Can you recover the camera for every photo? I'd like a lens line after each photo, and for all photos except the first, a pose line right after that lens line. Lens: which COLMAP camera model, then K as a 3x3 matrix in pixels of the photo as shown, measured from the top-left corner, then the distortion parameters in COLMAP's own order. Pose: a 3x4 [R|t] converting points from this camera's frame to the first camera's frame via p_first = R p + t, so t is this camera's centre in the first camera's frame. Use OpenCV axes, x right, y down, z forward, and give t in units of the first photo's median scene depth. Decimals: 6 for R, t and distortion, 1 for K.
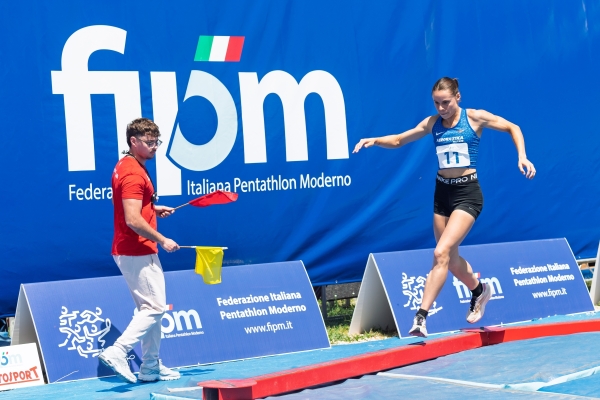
lens RADIAL K [[1665.7, 0, 335.9], [0, 1665.7, 217.9], [0, 0, 1]] dist [-0.156842, 0.025859]
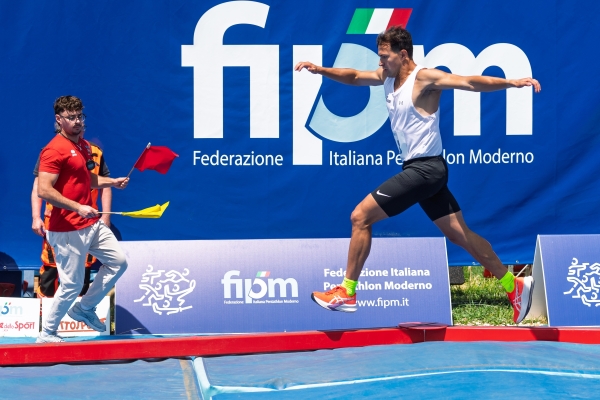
lens RADIAL K [[1419.8, 0, 300.0], [0, 1419.8, 200.0], [0, 0, 1]] dist [-0.065317, -3.016582]
pose [[0.822595, 0.061940, -0.565245, 0.399319], [-0.045463, 0.998031, 0.043204, -0.030174], [0.566808, -0.009841, 0.823791, 0.276254]]
